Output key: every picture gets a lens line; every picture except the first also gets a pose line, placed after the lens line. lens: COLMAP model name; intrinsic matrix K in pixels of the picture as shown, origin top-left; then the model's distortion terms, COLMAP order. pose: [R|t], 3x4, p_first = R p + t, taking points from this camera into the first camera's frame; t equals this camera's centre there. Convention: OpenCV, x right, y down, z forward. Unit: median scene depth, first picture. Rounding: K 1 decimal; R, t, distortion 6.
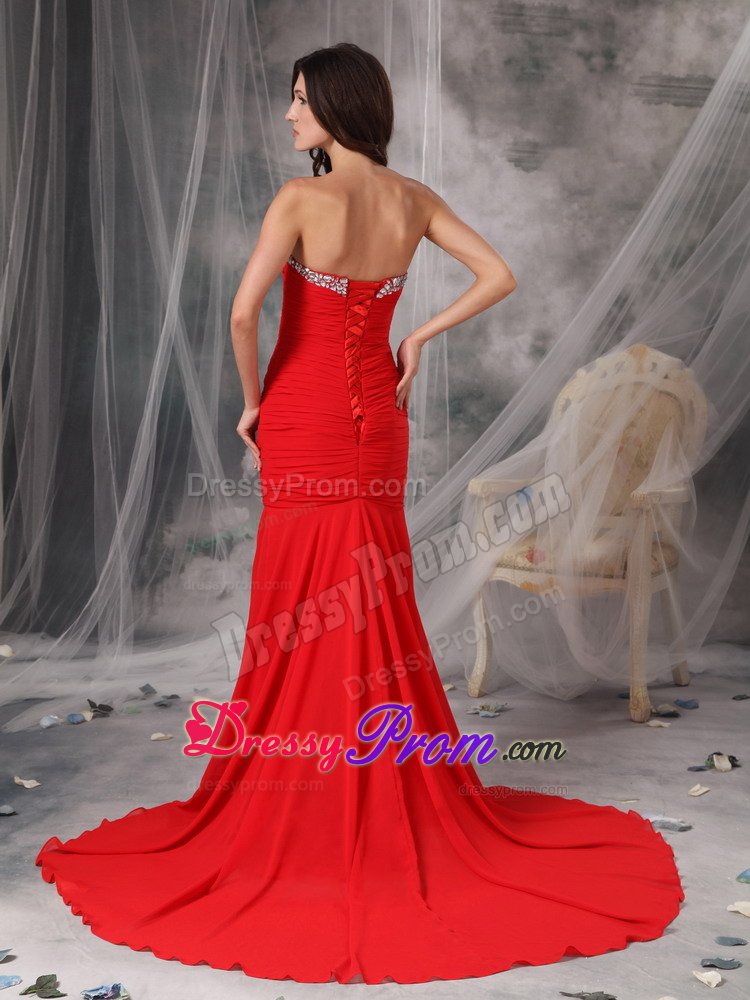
lens RADIAL K [[1944.2, 0, 372.4], [0, 1944.2, 465.9], [0, 0, 1]] dist [0.222415, 0.484017]
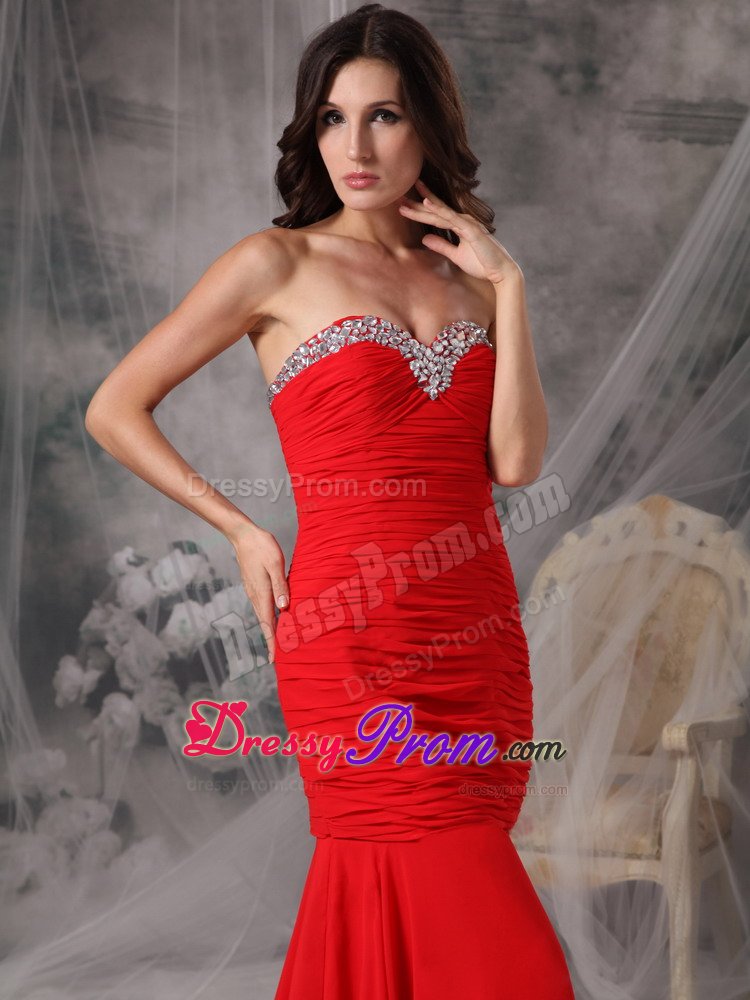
lens RADIAL K [[2565.0, 0, 375.0], [0, 2565.0, 500.0], [0, 0, 1]] dist [0.441868, 0.273353]
pose [[0.997528, -0.017864, 0.067964, -0.017287], [0.021334, 0.998487, -0.050684, -0.016151], [-0.066956, 0.052009, 0.996400, 0.116939]]
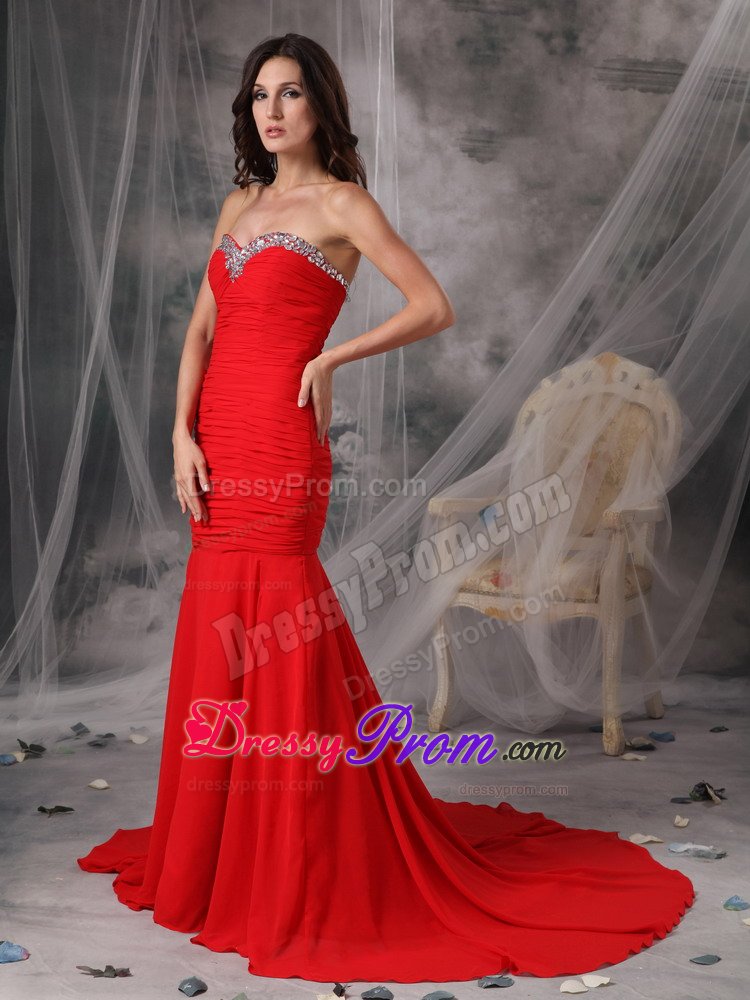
lens RADIAL K [[2357.0, 0, 374.8], [0, 2357.0, 478.1], [0, 0, 1]] dist [0.378347, 0.382981]
pose [[0.998536, -0.003870, 0.053954, -0.032029], [0.004029, 0.999988, -0.002835, 0.000405], [-0.053942, 0.003048, 0.998539, -0.108631]]
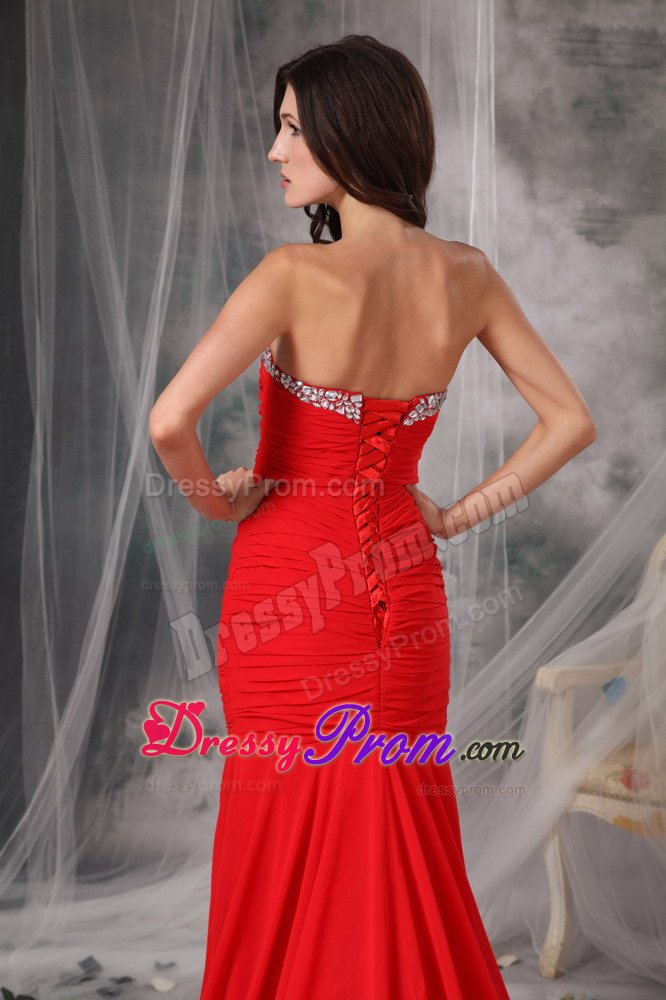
lens RADIAL K [[1972.0, 0, 333.0], [0, 1972.0, 500.0], [0, 0, 1]] dist [0.361468, -0.243973]
pose [[0.999641, -0.002380, -0.026698, -0.005169], [0.001459, 0.999405, -0.034461, -0.025673], [0.026764, 0.034410, 0.999049, 0.226886]]
